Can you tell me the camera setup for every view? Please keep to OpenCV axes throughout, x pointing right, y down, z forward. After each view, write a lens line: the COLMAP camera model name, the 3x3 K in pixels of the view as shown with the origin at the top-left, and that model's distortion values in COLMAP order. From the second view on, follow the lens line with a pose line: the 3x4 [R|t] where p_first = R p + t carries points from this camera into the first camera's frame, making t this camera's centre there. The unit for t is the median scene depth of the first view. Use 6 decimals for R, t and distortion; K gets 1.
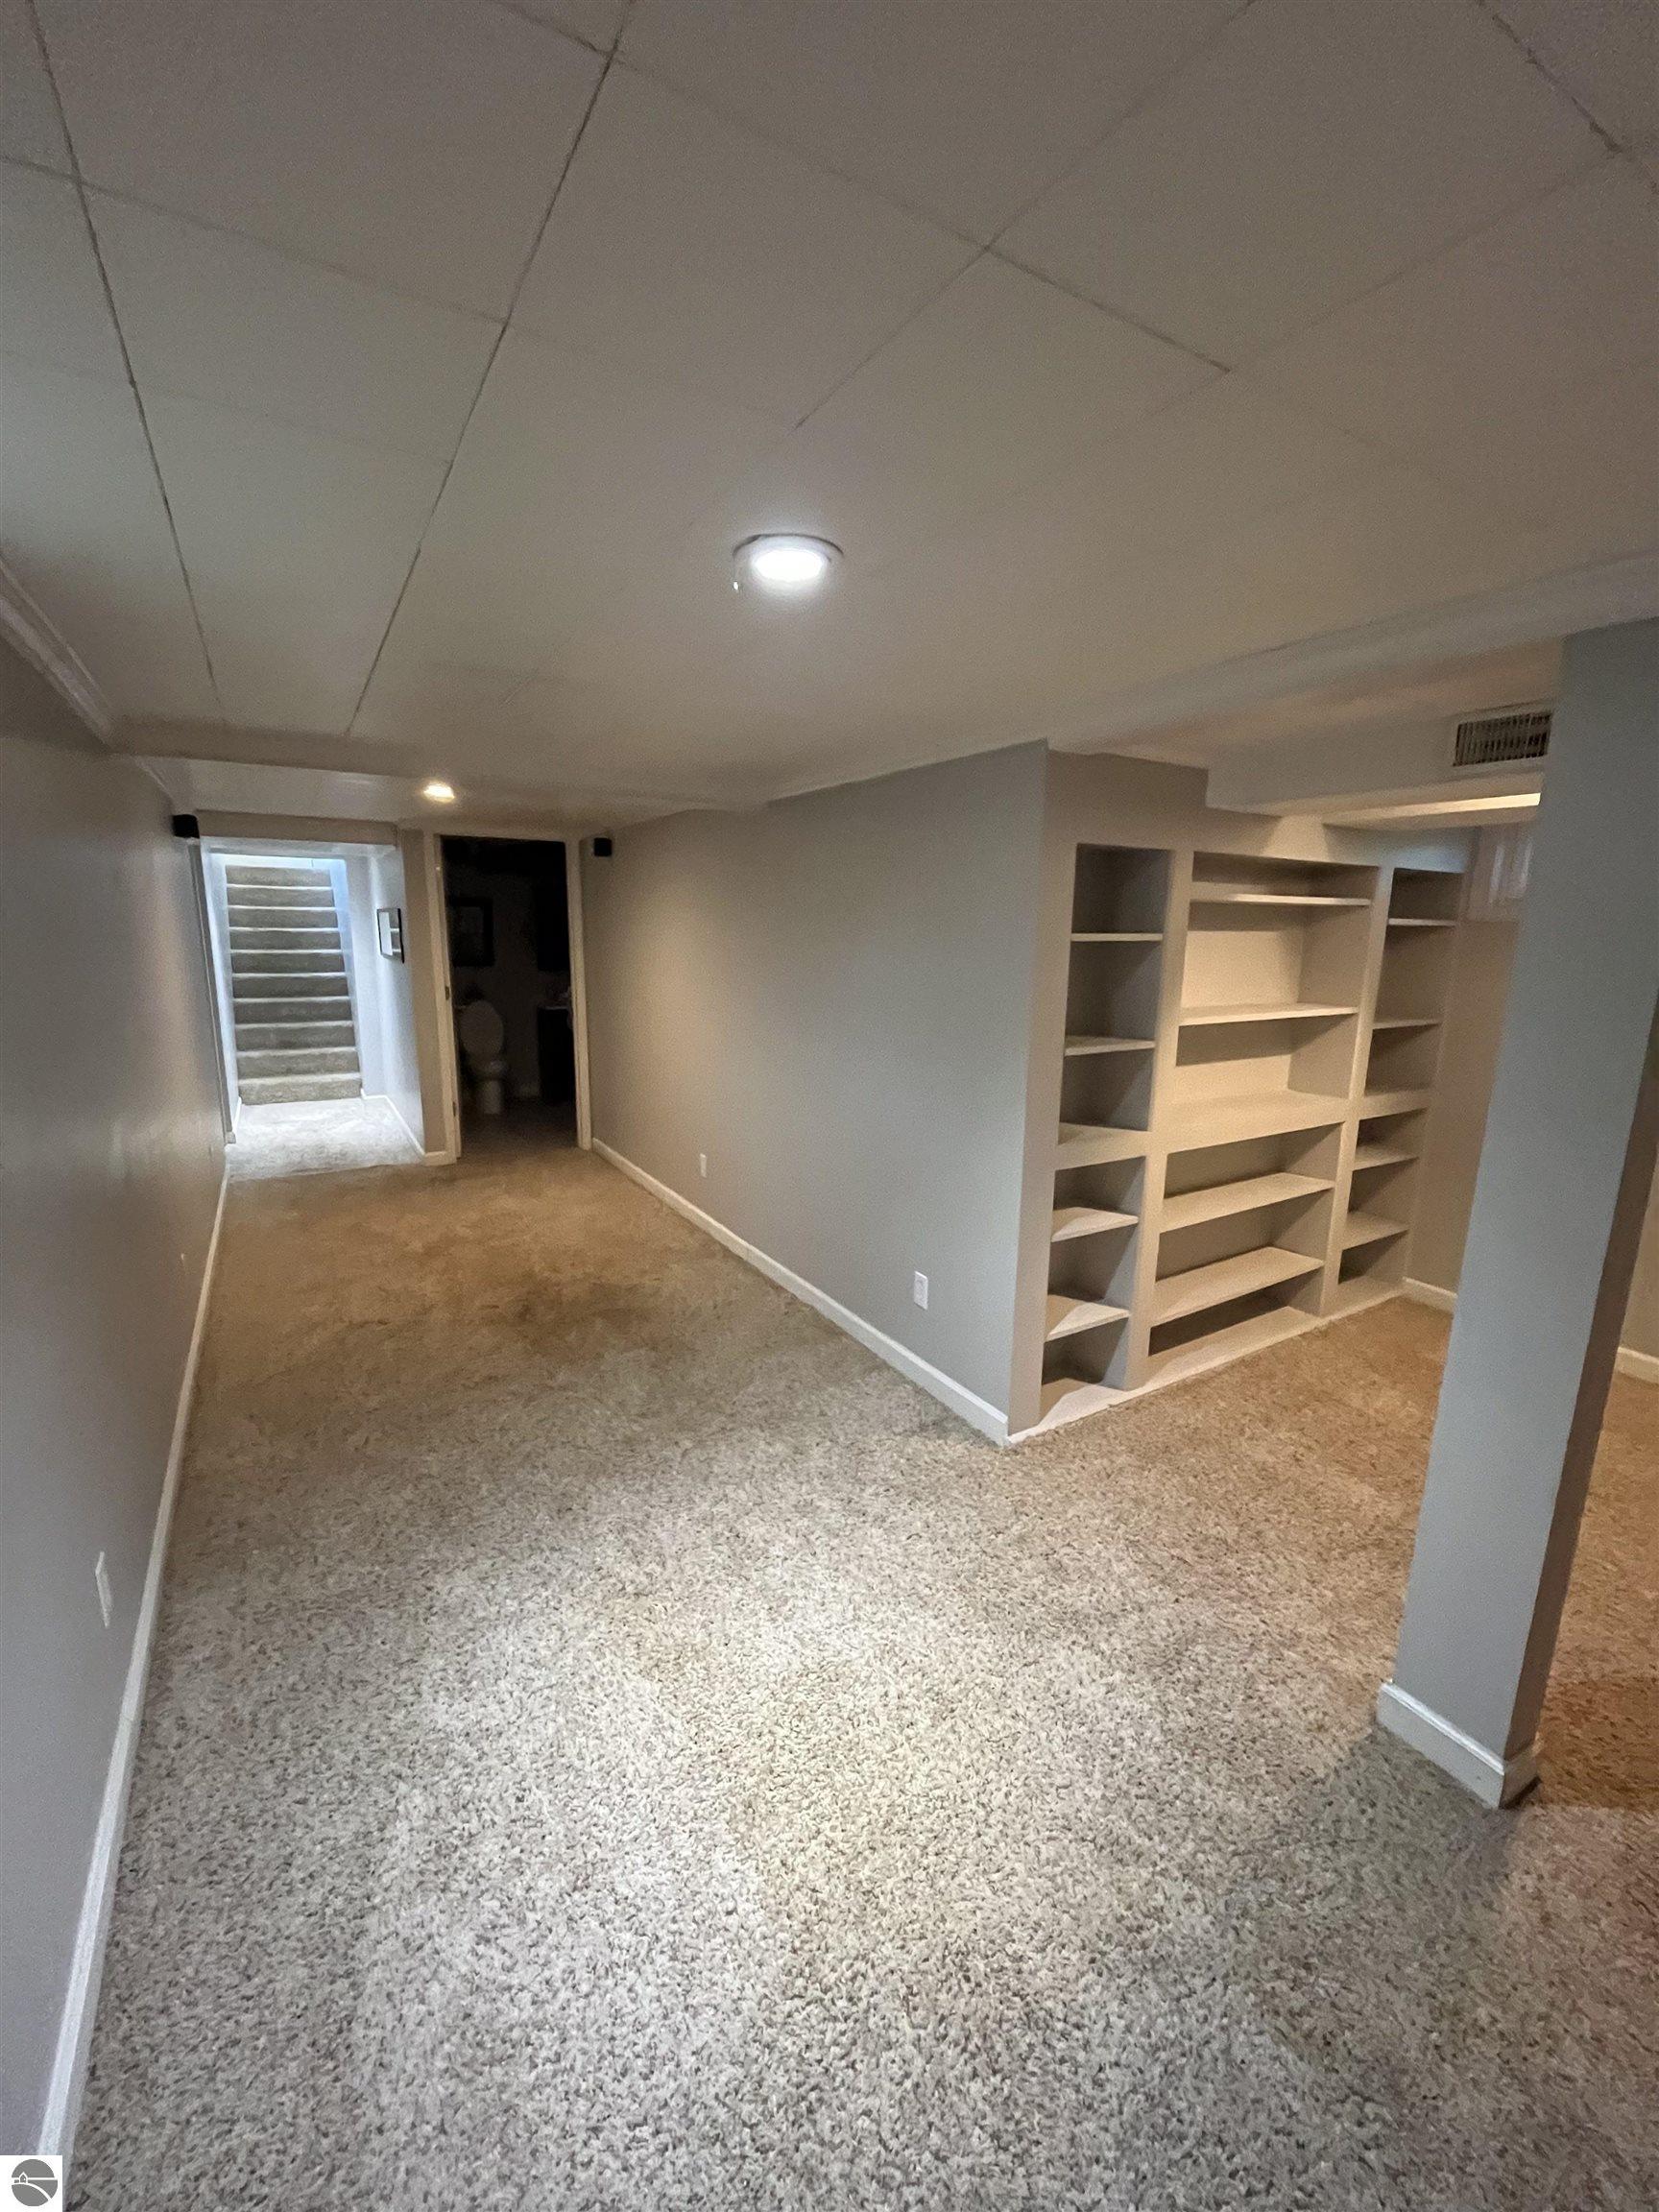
lens RADIAL K [[906.7, 0, 828.8], [0, 906.7, 1109.2], [0, 0, 1]] dist [-0.008394, 0.000209]
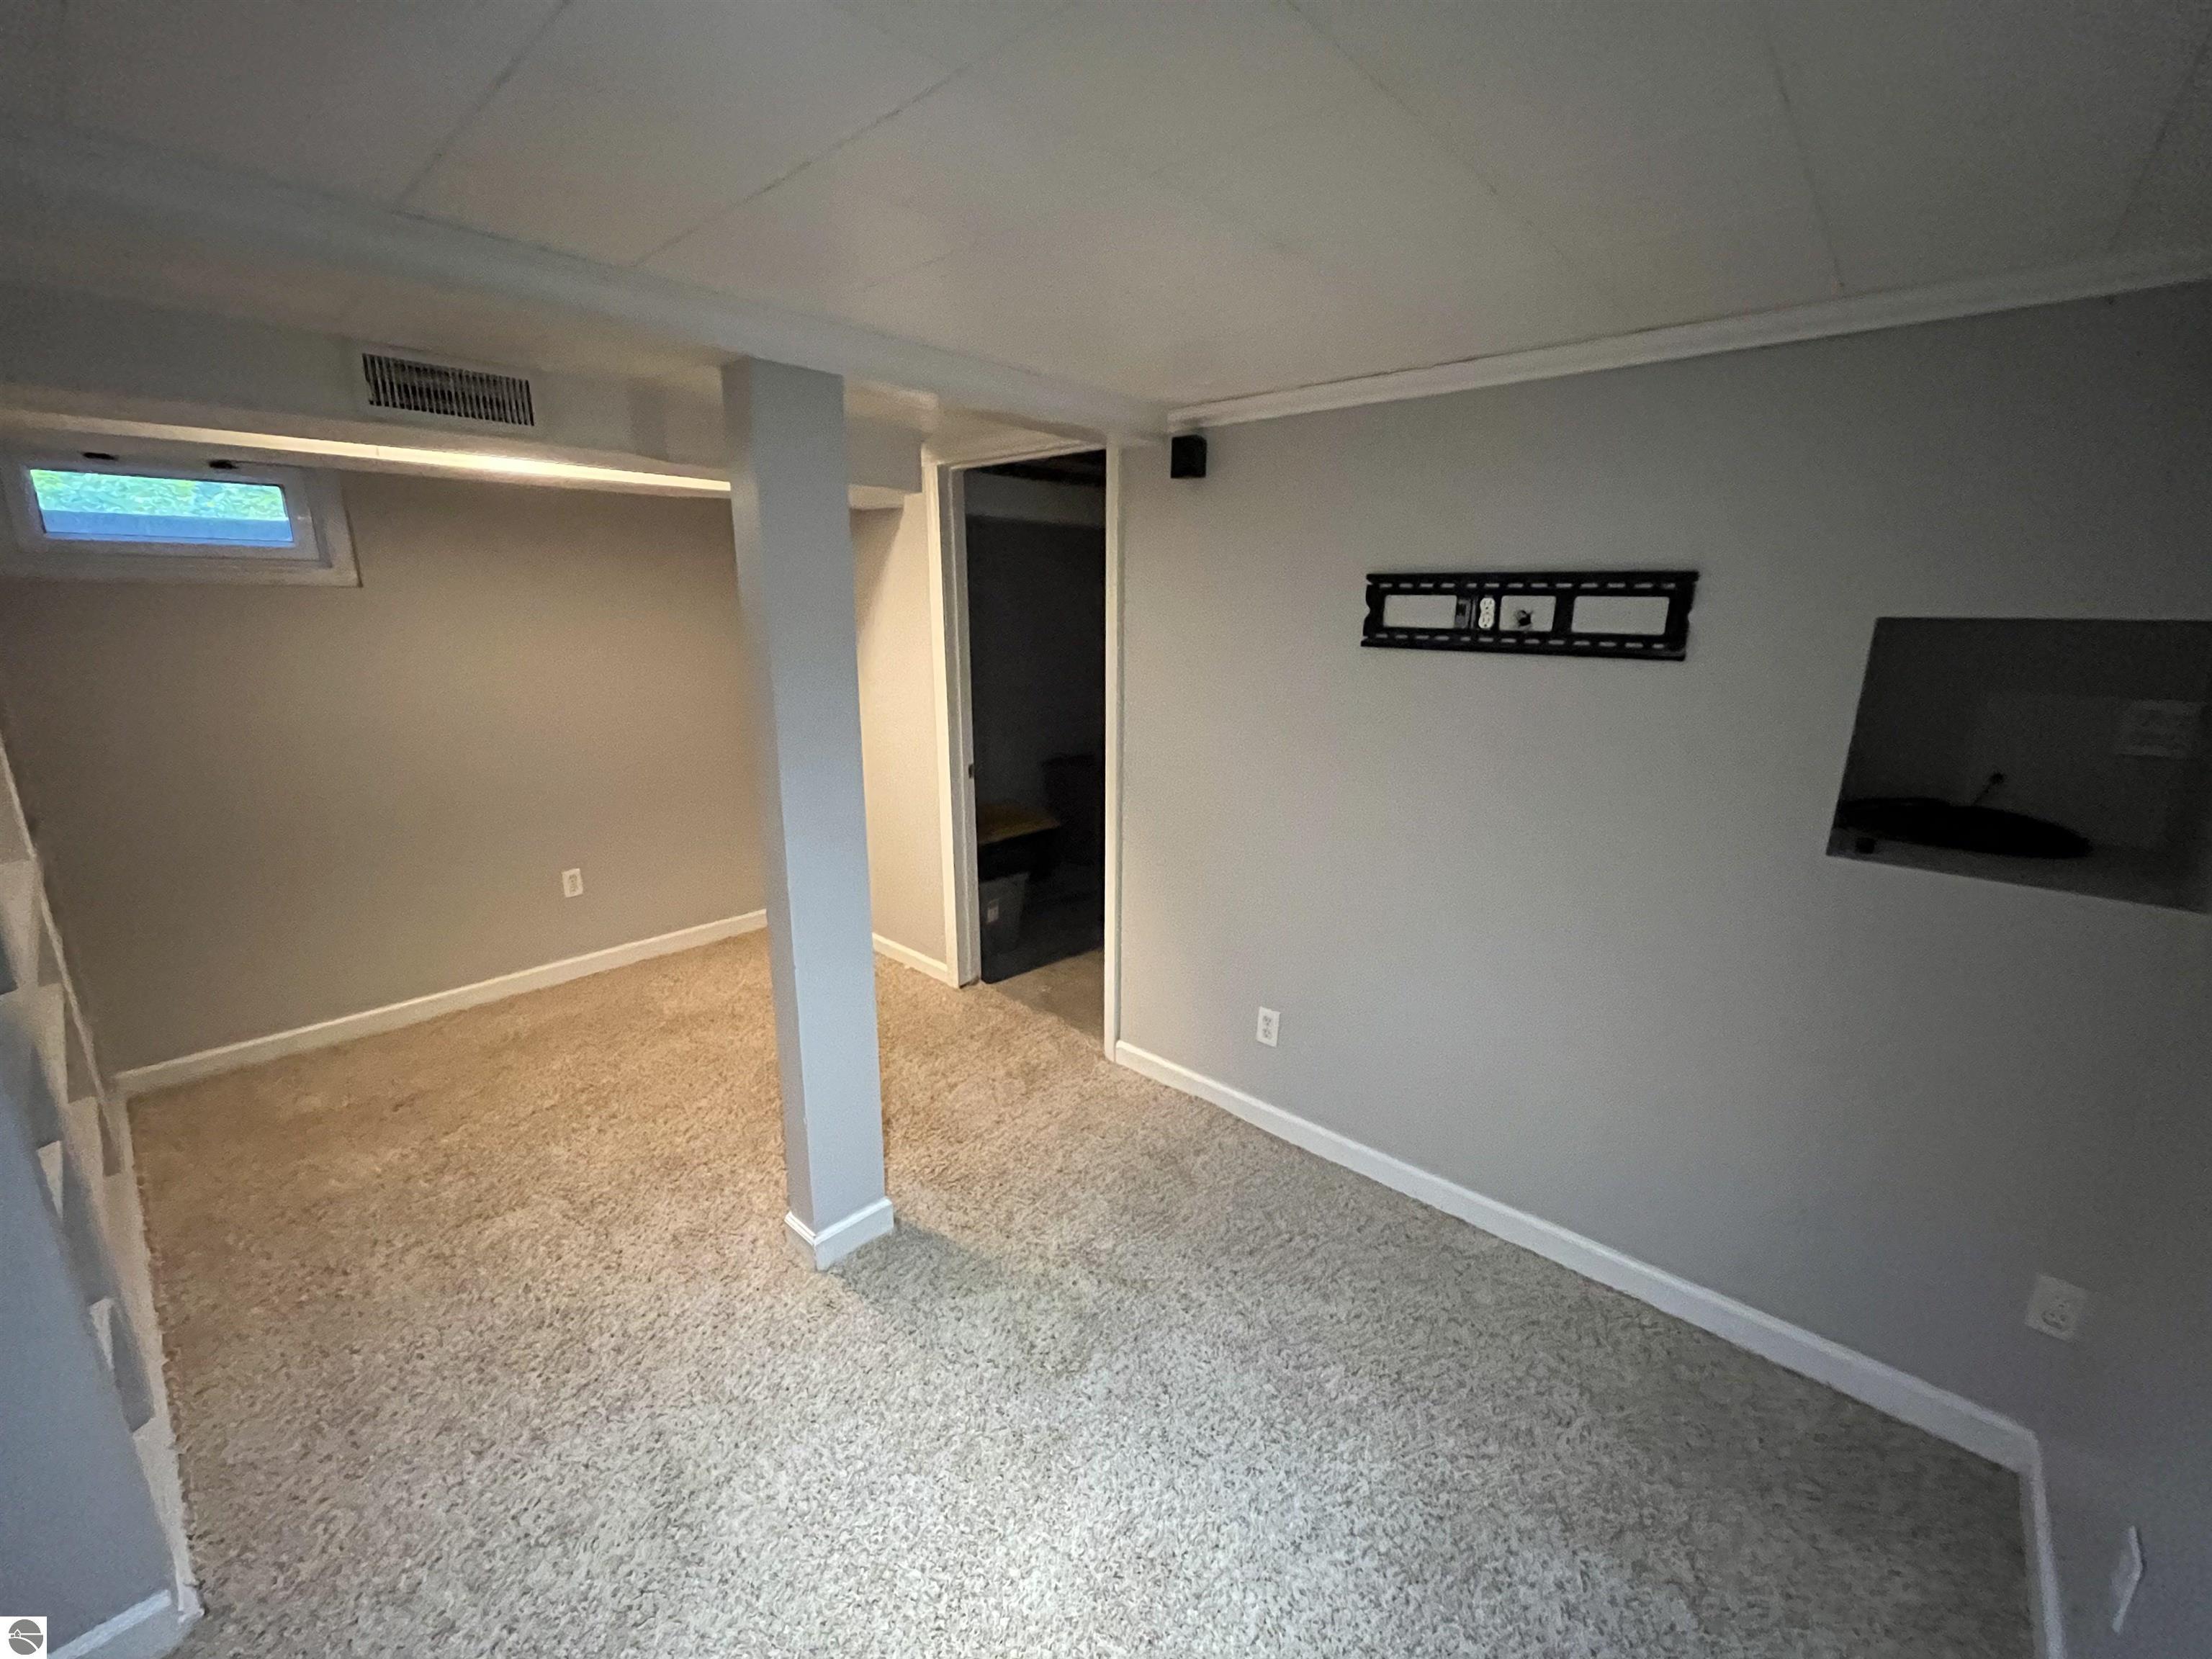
lens RADIAL K [[906.7, 0, 1104.5], [0, 906.7, 824.6], [0, 0, 1]] dist [-0.008394, 0.000209]
pose [[-0.290286, -0.246739, 0.924583, -0.516109], [0.190629, 0.931912, 0.308546, -0.192664], [-0.937760, 0.265818, -0.223486, 0.832185]]
